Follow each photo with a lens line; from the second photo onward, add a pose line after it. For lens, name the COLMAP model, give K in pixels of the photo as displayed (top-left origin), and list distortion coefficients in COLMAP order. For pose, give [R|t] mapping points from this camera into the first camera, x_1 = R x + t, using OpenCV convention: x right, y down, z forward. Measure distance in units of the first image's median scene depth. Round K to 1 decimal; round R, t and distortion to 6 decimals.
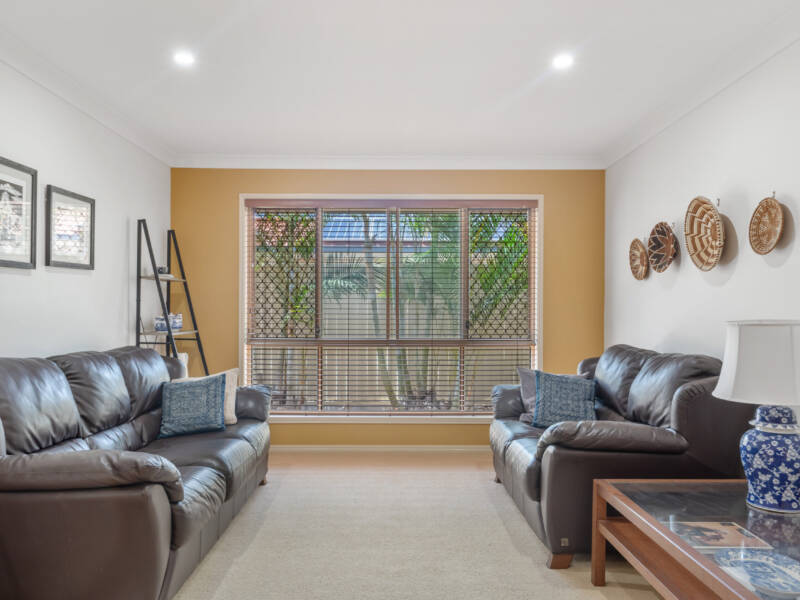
lens RADIAL K [[627.9, 0, 383.7], [0, 627.9, 318.4], [0, 0, 1]] dist [0.000789, 0.008840]
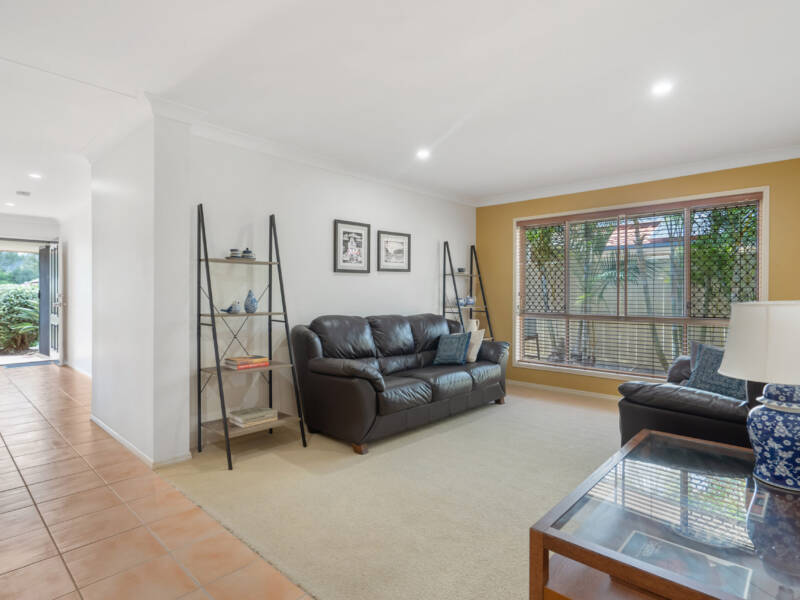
lens RADIAL K [[435.9, 0, 400.3], [0, 435.9, 296.2], [0, 0, 1]] dist [0.005730, 0.000071]
pose [[0.737611, 0.002919, -0.675219, 0.473537], [-0.008541, 0.999951, -0.005008, 0.002124], [0.675171, 0.009461, 0.737600, 0.030122]]
